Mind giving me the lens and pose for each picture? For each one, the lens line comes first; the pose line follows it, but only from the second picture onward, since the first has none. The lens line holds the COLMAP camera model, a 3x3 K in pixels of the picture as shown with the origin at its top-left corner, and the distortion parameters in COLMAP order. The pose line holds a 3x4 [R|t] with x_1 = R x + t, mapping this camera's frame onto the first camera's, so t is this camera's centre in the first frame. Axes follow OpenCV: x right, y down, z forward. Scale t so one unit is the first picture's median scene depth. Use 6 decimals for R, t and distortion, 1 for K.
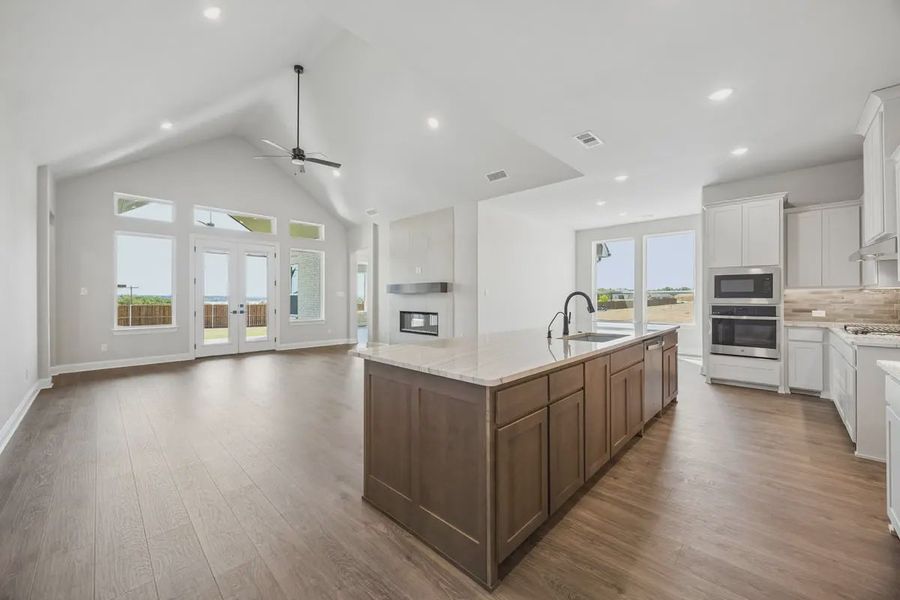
lens RADIAL K [[348.8, 0, 453.4], [0, 348.8, 296.8], [0, 0, 1]] dist [-0.000647, -0.000046]
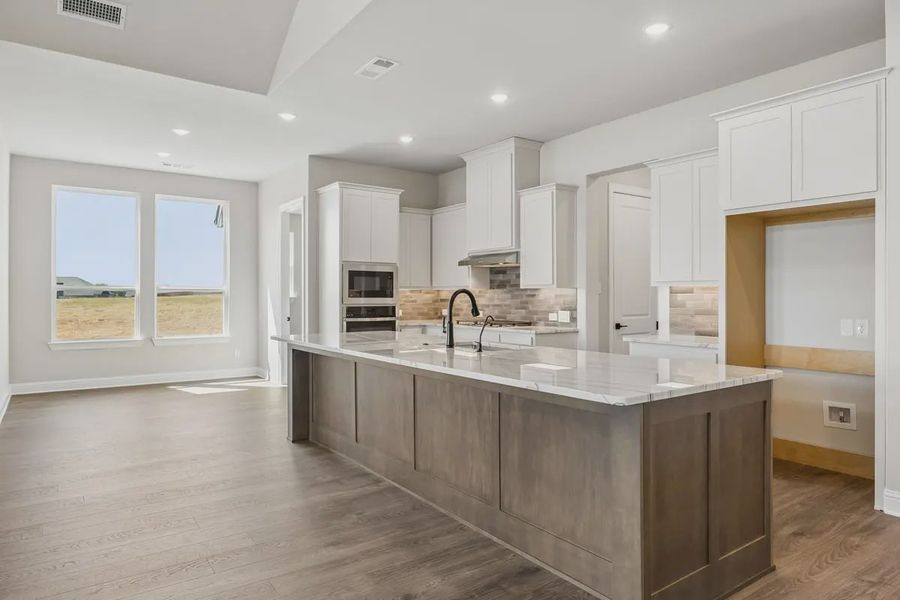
lens RADIAL K [[564.0, 0, 450.0], [0, 564.0, 300.0], [0, 0, 1]] dist [-0.003084, -0.000982]
pose [[0.173036, -0.004170, 0.984907, -0.571971], [-0.003103, 0.999984, 0.004779, 0.002244], [-0.984911, -0.003883, 0.173020, 0.567308]]
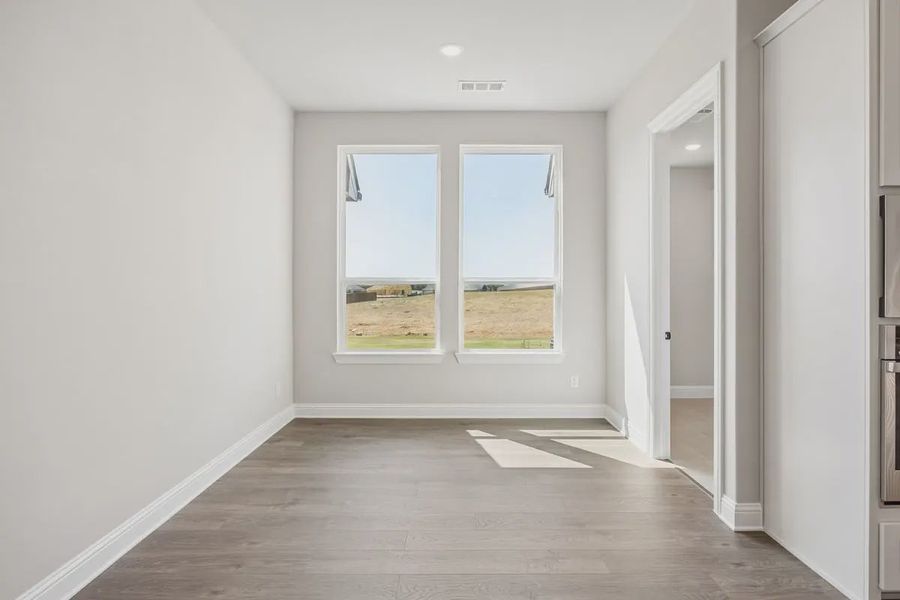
lens RADIAL K [[458.6, 0, 452.3], [0, 458.6, 290.9], [0, 0, 1]] dist [0.000055, -0.000019]
pose [[0.718062, 0.000296, 0.695979, 0.269500], [-0.002042, 0.999997, 0.001682, -0.002180], [-0.695976, -0.002629, 0.718060, 1.058425]]
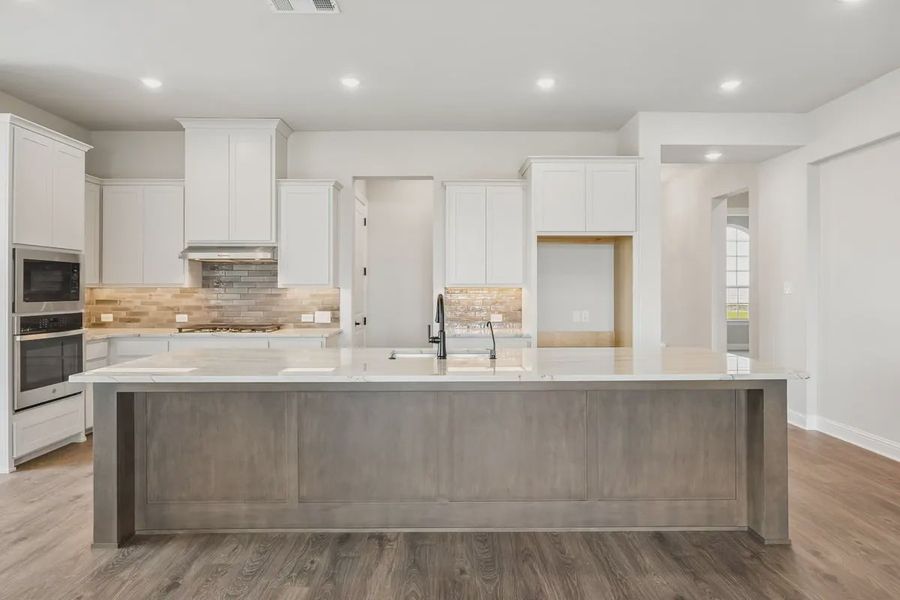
lens RADIAL K [[531.7, 0, 452.8], [0, 531.7, 287.4], [0, 0, 1]] dist [-0.009455, -0.001083]
pose [[-0.708123, 0.003366, 0.706082, -0.280132], [0.001195, 0.999993, -0.003568, -0.016242], [-0.706089, -0.001682, -0.708122, 1.184484]]
